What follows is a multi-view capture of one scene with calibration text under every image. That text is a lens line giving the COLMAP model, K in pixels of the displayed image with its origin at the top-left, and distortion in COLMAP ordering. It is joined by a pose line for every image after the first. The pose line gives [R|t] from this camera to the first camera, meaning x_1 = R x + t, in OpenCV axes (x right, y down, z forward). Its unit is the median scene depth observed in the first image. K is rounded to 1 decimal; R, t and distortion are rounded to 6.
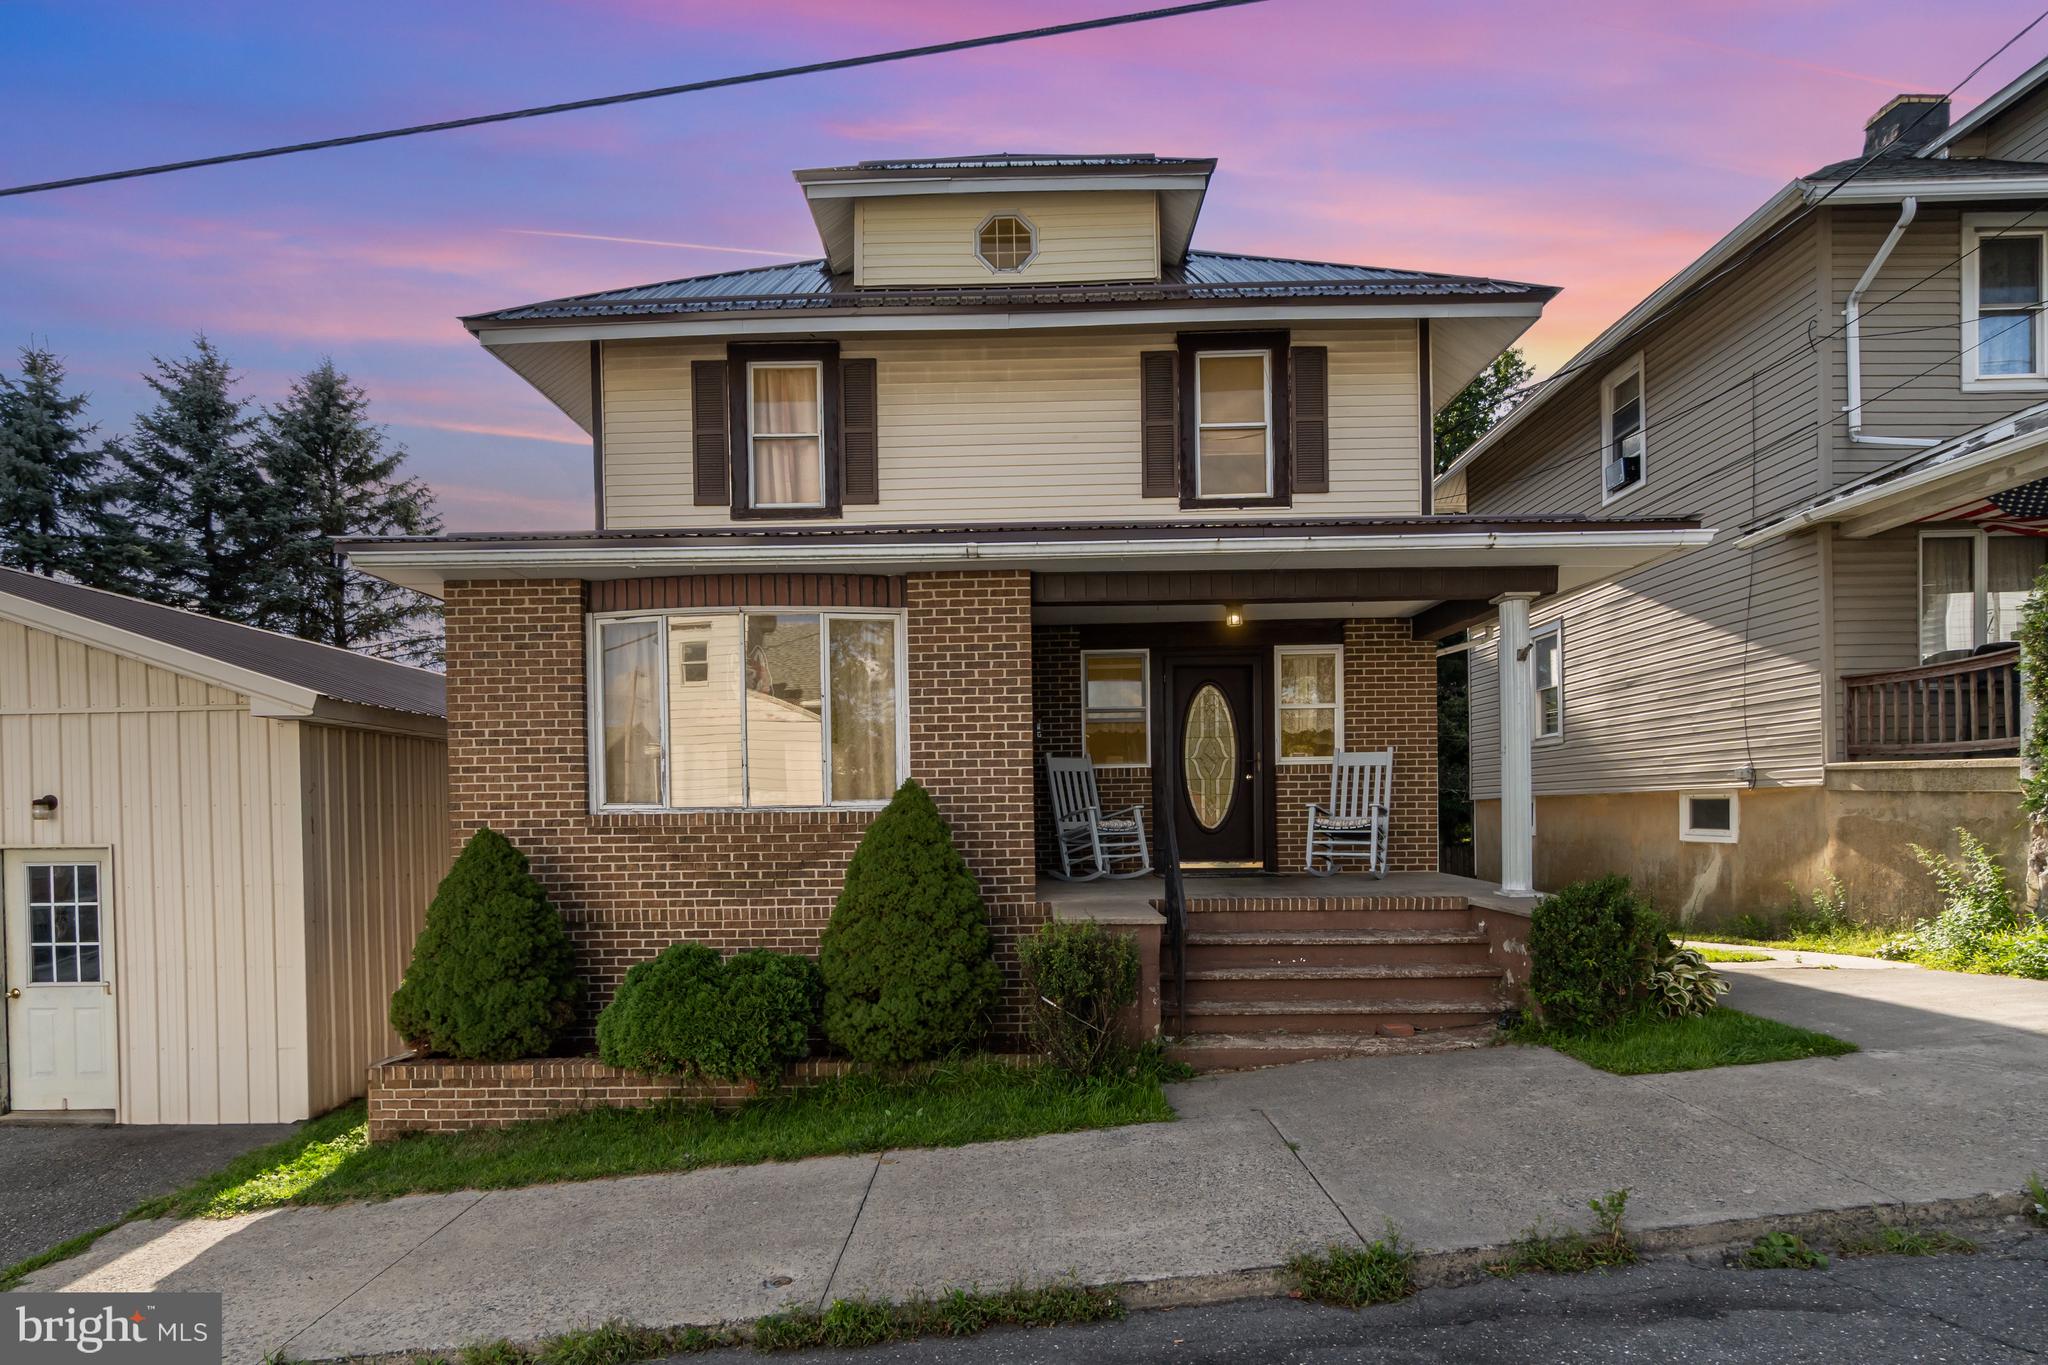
lens RADIAL K [[847.3, 0, 1024.3], [0, 847.3, 697.9], [0, 0, 1]] dist [-0.004193, -0.000165]
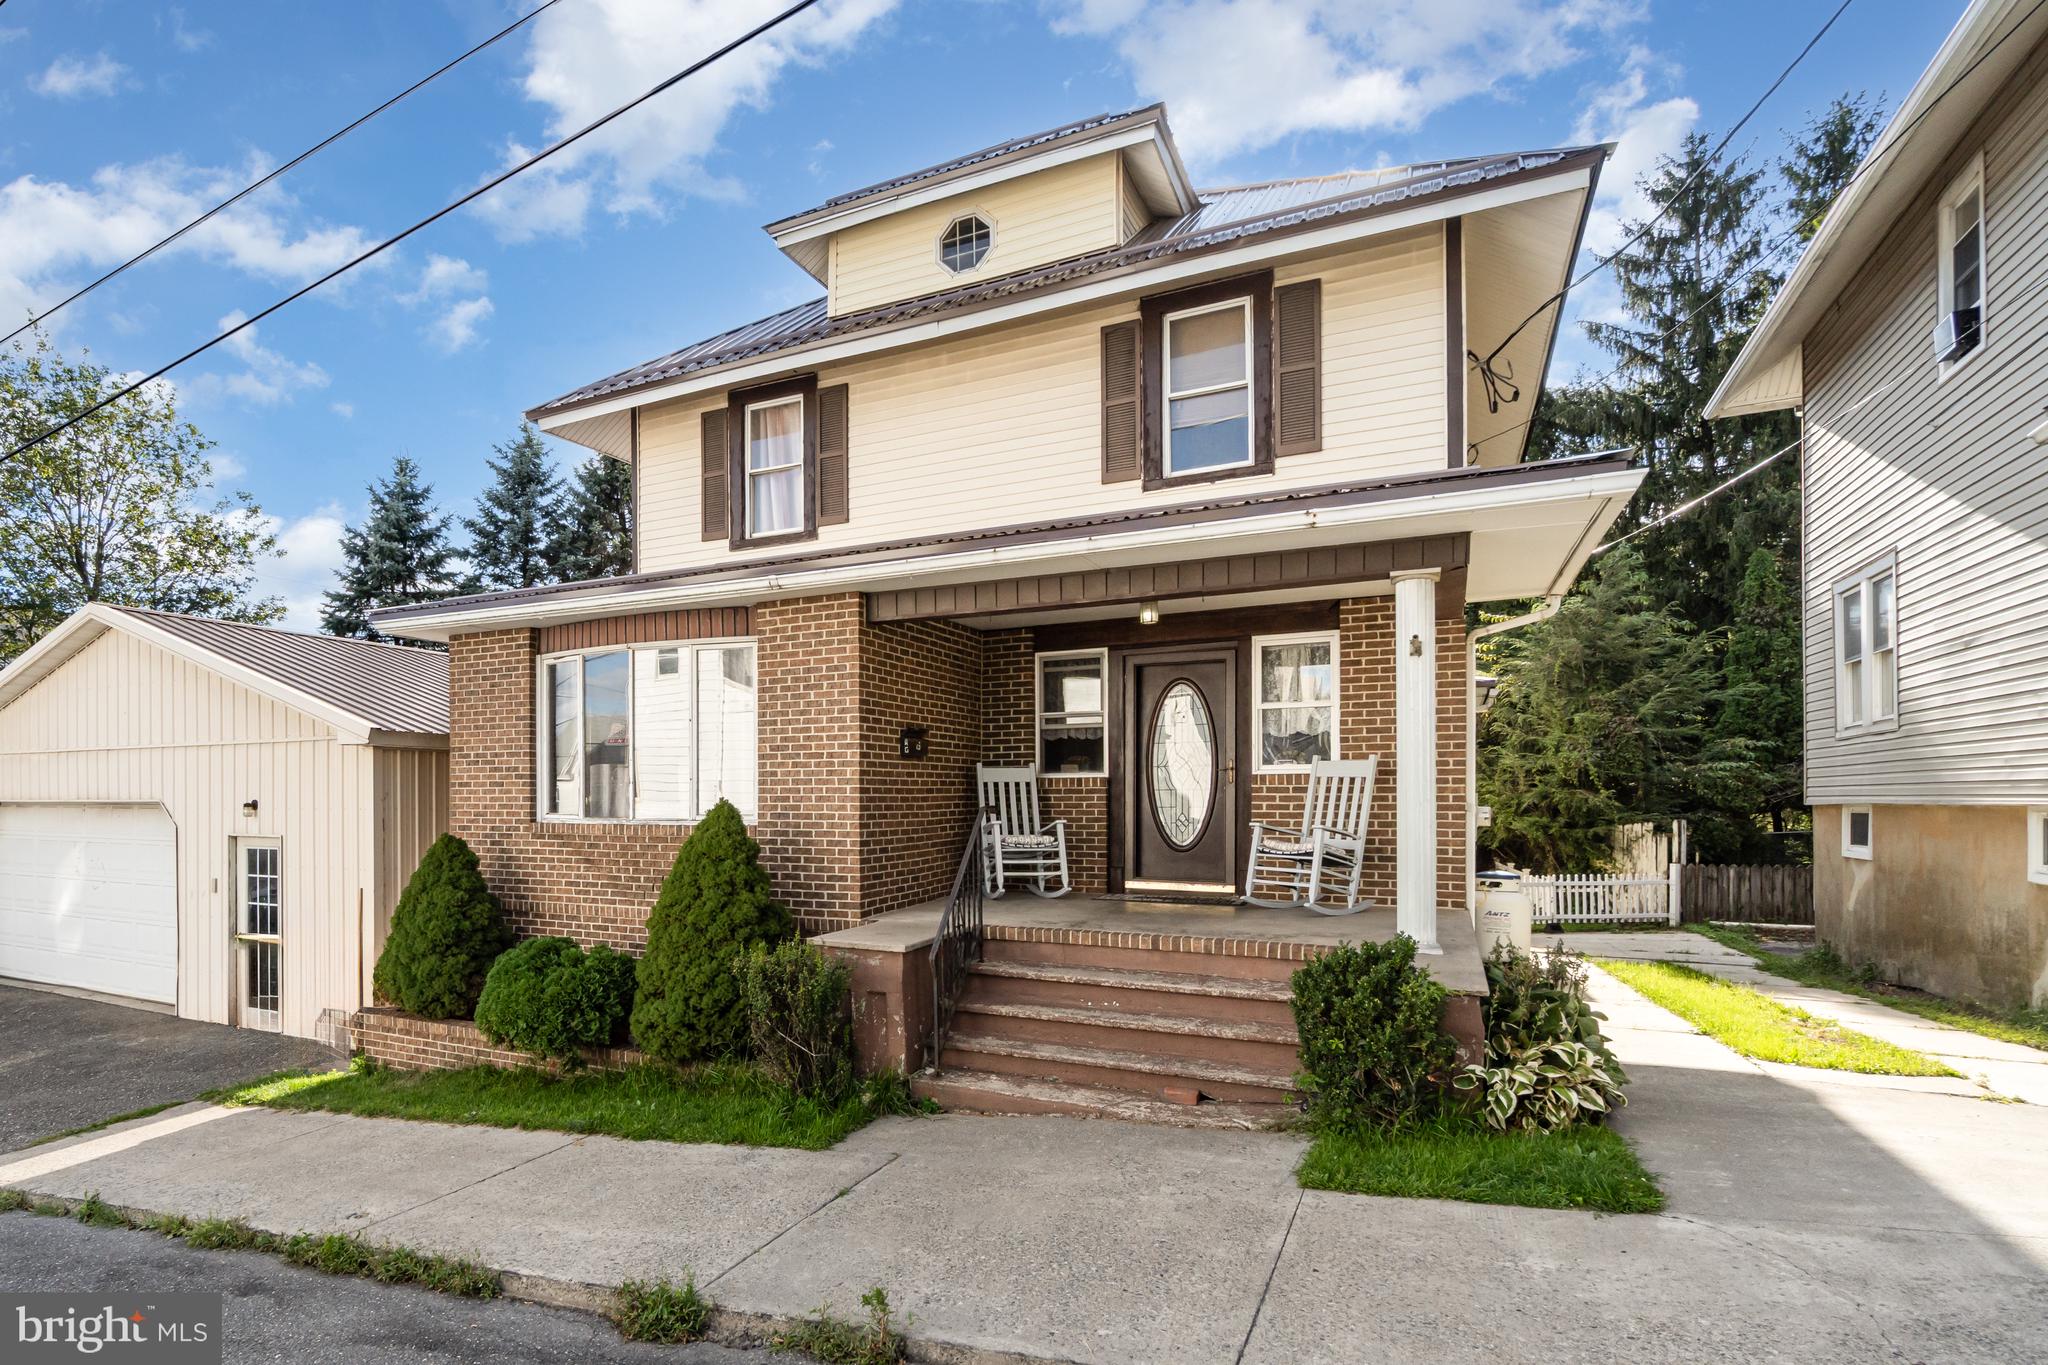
lens RADIAL K [[906.3, 0, 995.8], [0, 906.3, 659.7], [0, 0, 1]] dist [-0.002076, -0.000333]
pose [[0.920748, -0.044248, -0.387640, 0.472399], [0.038799, 0.999008, -0.021876, -0.031596], [0.388223, 0.005102, 0.921551, 0.046926]]
